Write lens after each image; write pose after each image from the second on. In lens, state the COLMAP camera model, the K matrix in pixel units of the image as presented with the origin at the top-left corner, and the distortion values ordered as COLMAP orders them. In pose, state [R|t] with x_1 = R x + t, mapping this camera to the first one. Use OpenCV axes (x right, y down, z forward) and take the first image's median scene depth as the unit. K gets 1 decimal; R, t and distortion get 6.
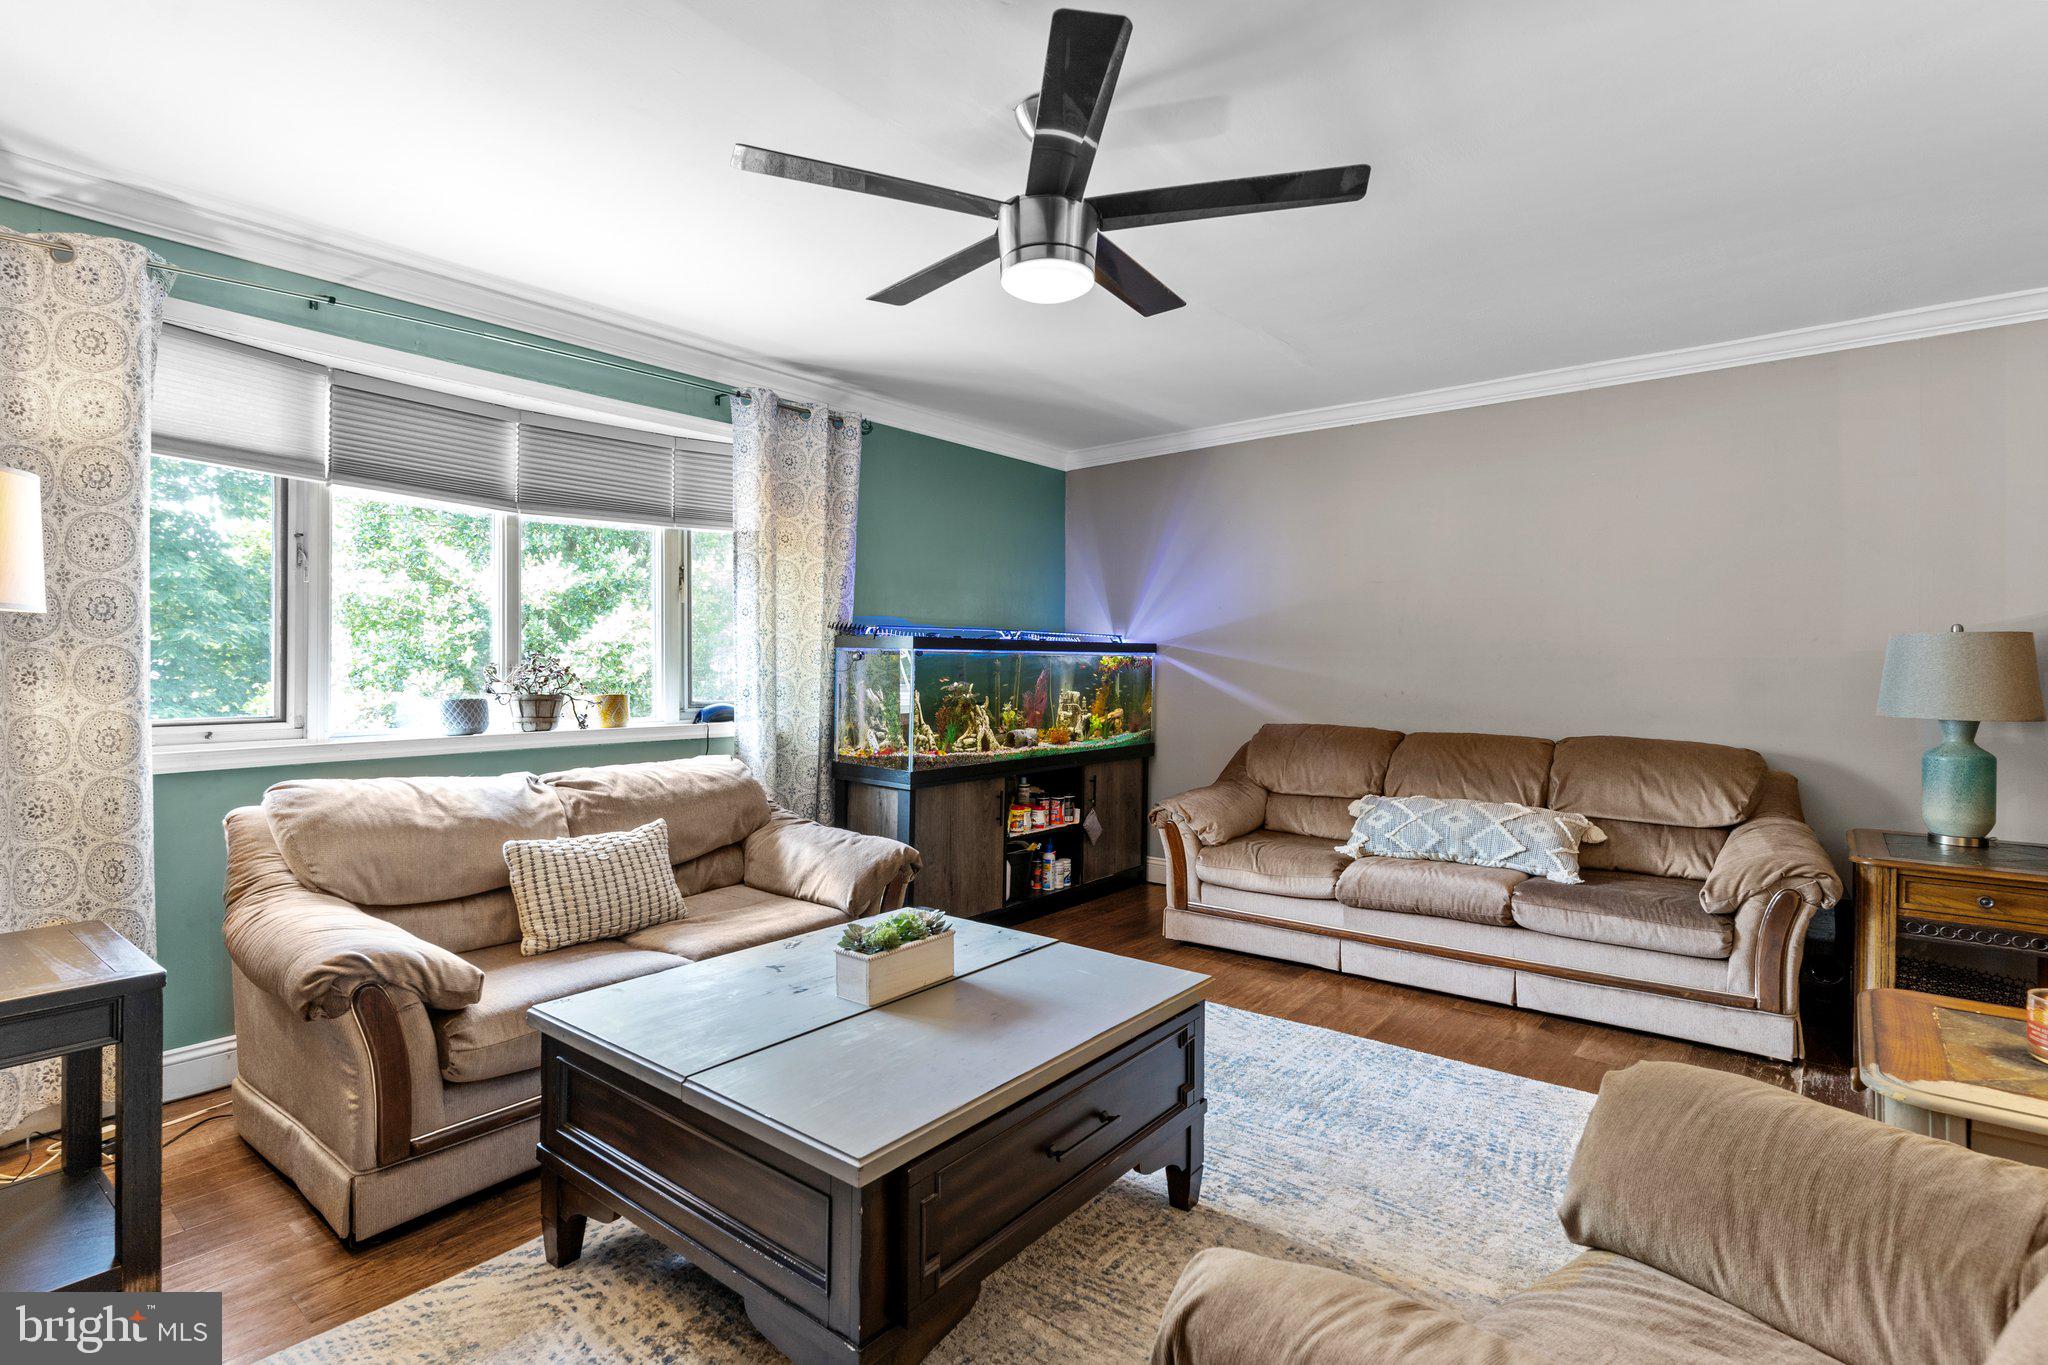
lens RADIAL K [[984.3, 0, 1020.7], [0, 984.3, 660.7], [0, 0, 1]] dist [-0.000645, -0.000259]
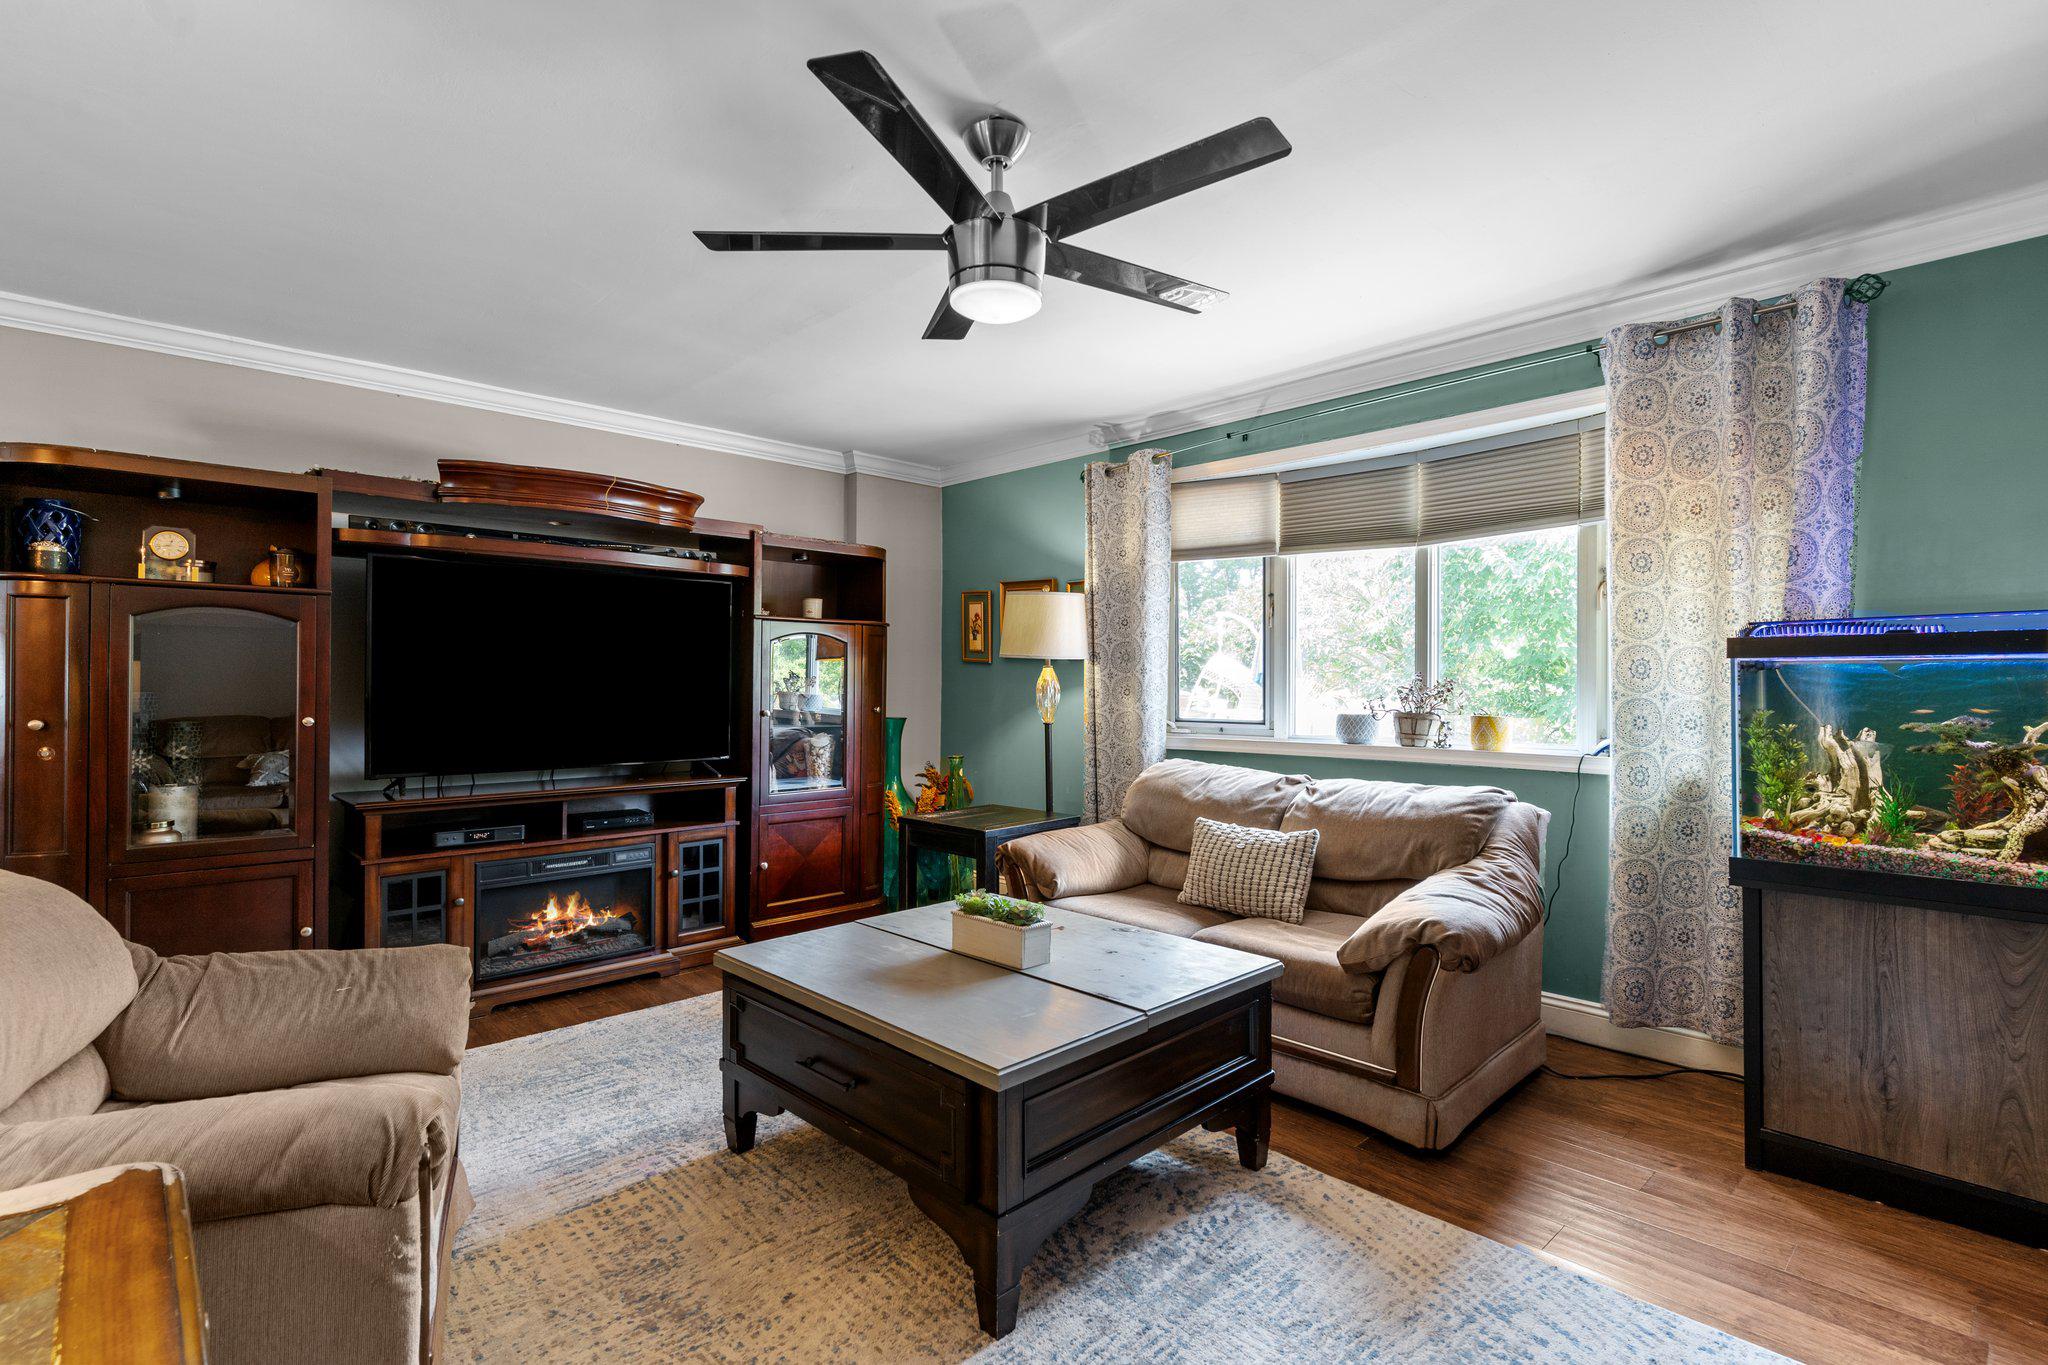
lens RADIAL K [[967.5, 0, 1016.8], [0, 967.5, 674.9], [0, 0, 1]] dist [-0.000122, -0.000320]
pose [[-0.127252, -0.012406, -0.991793, 0.773931], [0.002158, 0.999916, -0.012784, 0.007032], [0.991868, -0.003767, -0.127214, 0.882899]]
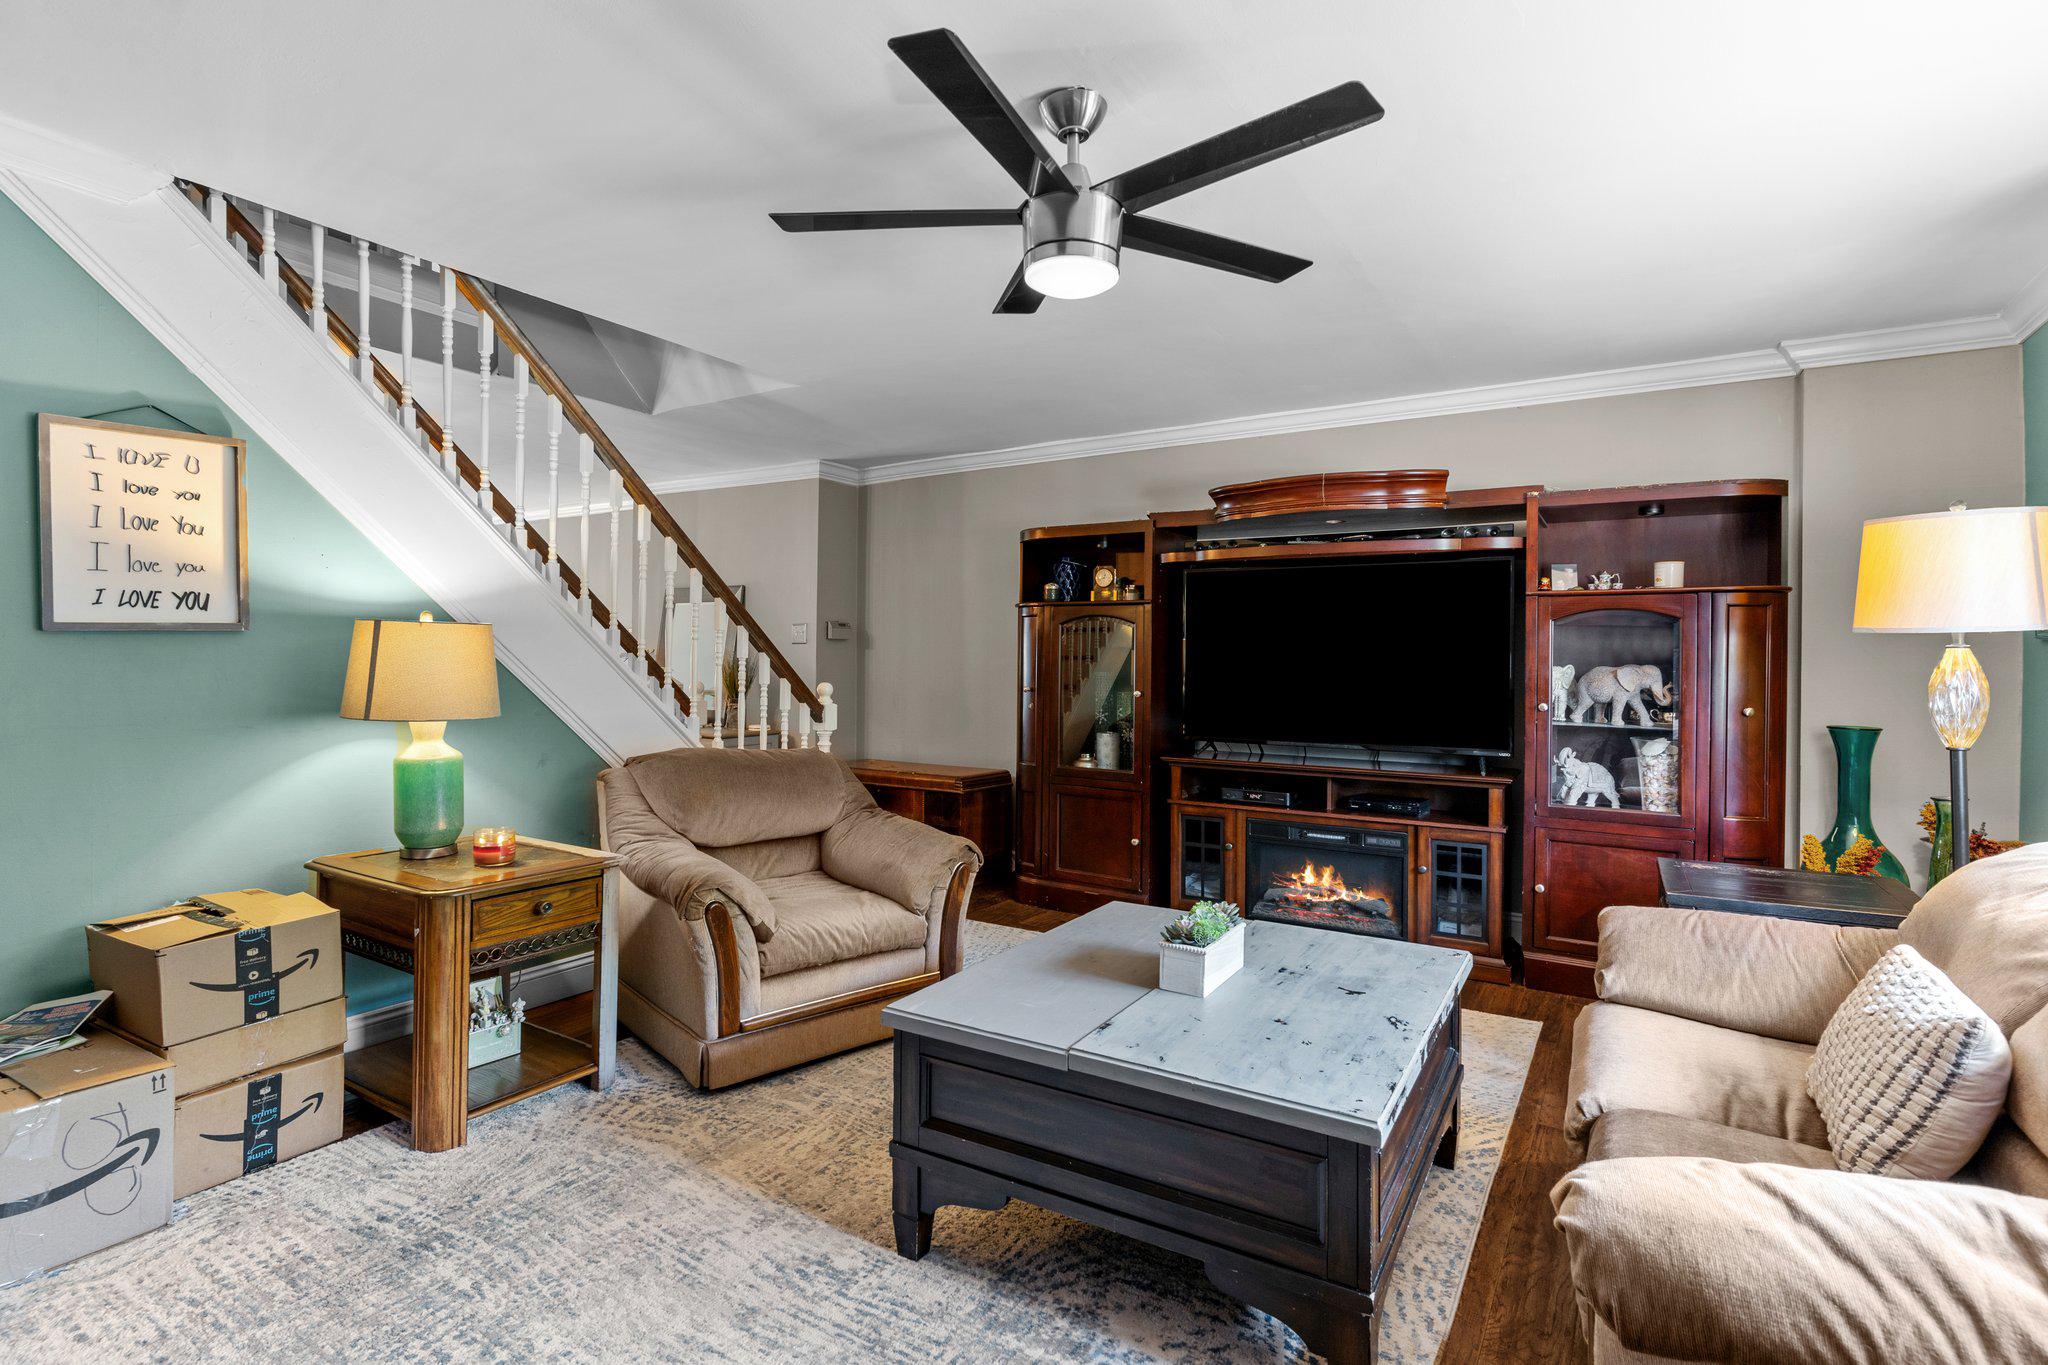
lens RADIAL K [[979.4, 0, 1021.6], [0, 979.4, 670.6], [0, 0, 1]] dist [-0.000026, -0.000203]
pose [[-0.991406, -0.015627, -0.129883, 0.152172], [-0.015952, 0.999872, 0.001466, 0.007029], [0.129844, 0.003525, -0.991528, 1.506018]]
